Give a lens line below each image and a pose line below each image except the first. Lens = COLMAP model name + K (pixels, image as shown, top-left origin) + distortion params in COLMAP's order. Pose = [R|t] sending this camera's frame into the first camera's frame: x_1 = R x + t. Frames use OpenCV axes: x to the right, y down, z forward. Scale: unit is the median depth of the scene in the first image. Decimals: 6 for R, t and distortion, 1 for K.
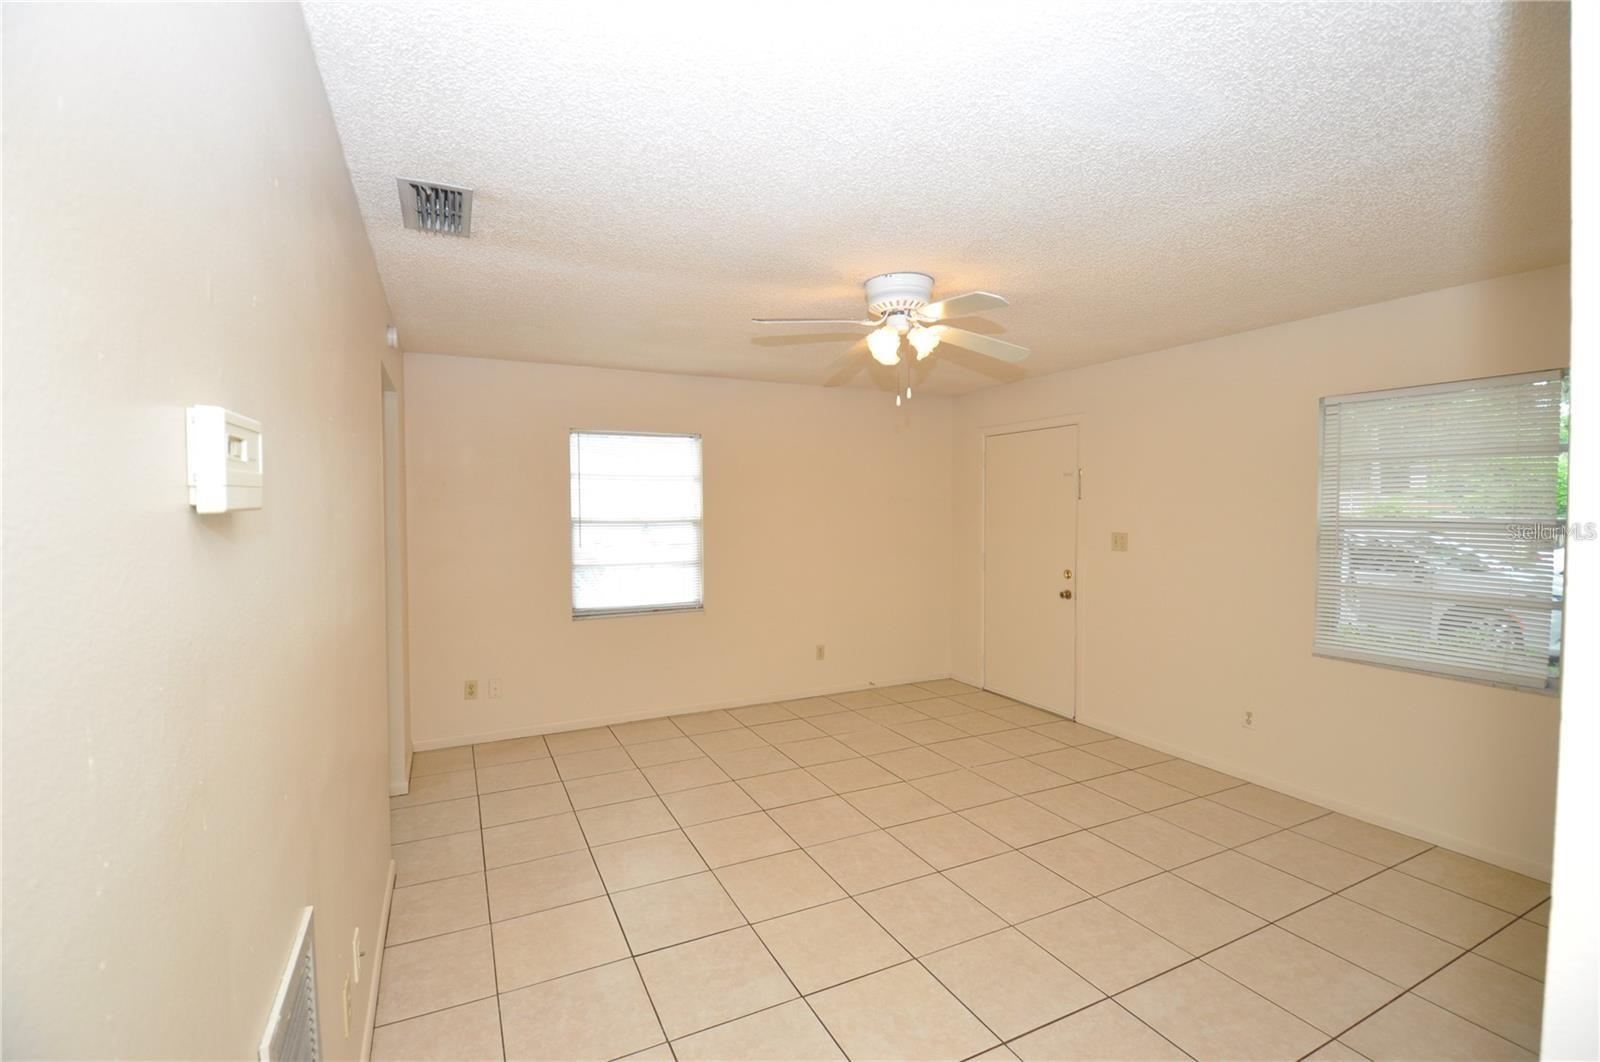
lens RADIAL K [[697.3, 0, 799.3], [0, 697.3, 522.0], [0, 0, 1]] dist [0.002816, -0.000163]
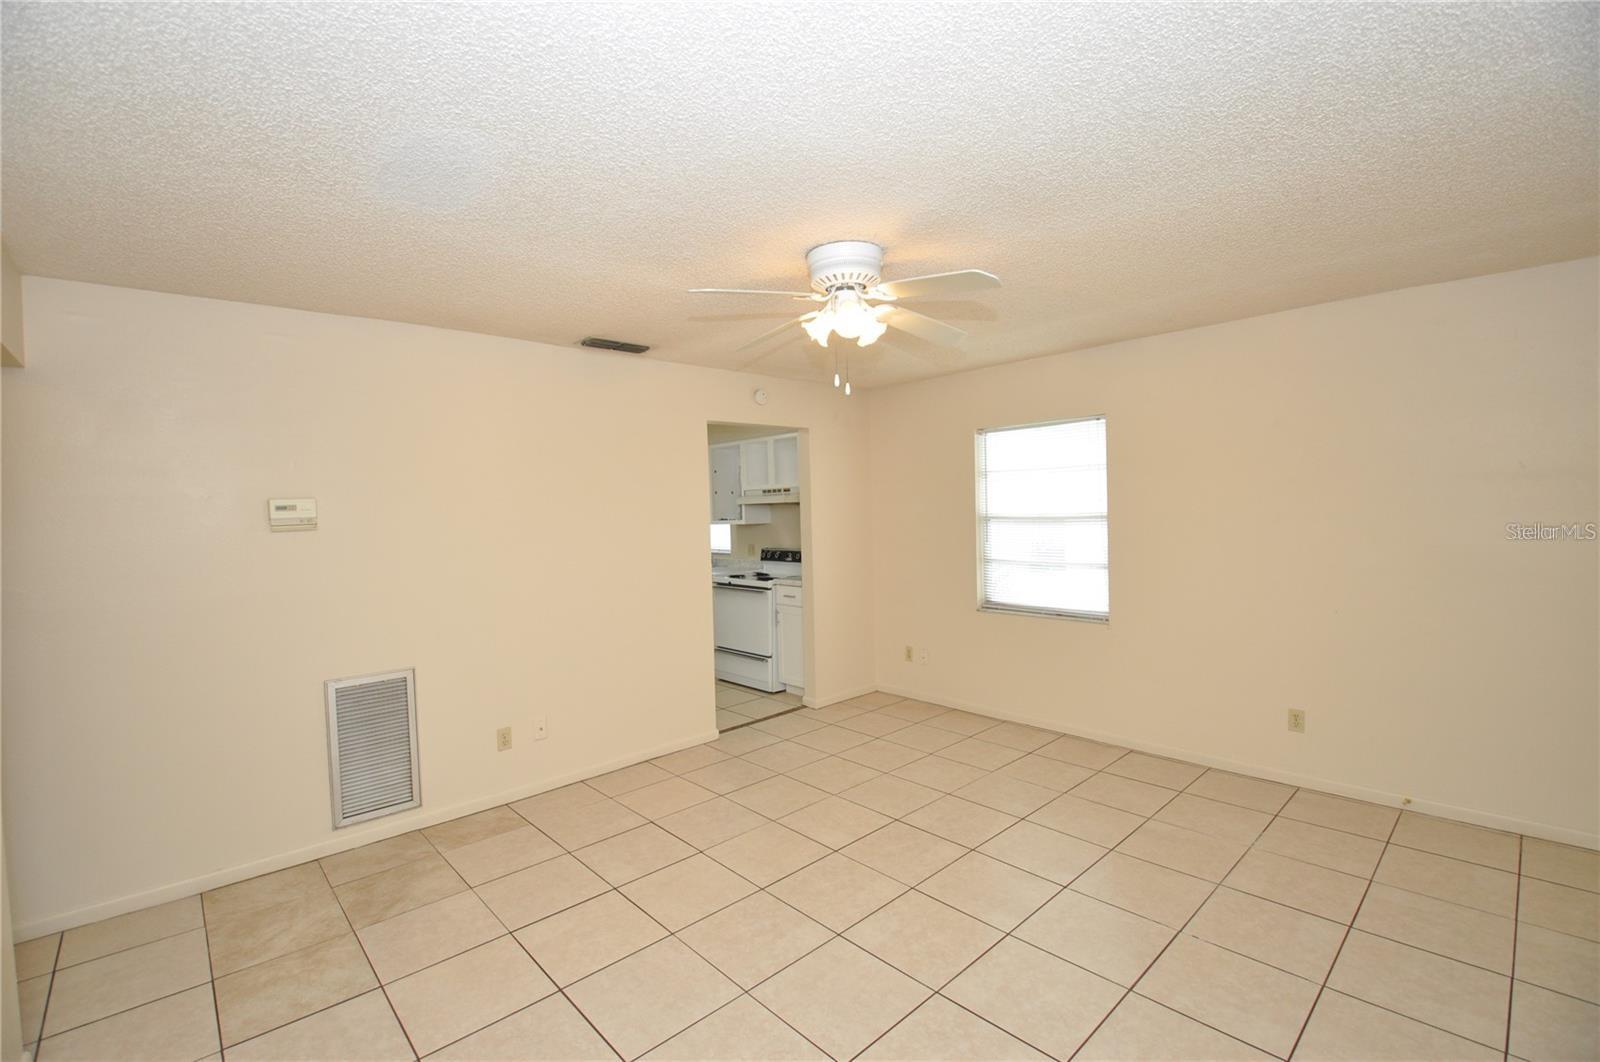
lens RADIAL K [[697.3, 0, 798.4], [0, 697.3, 527.7], [0, 0, 1]] dist [0.002816, -0.000163]
pose [[0.271969, 0.017299, -0.962151, 0.584012], [0.004457, 0.999805, 0.019236, -0.006507], [0.962296, -0.009519, 0.271839, 0.426533]]
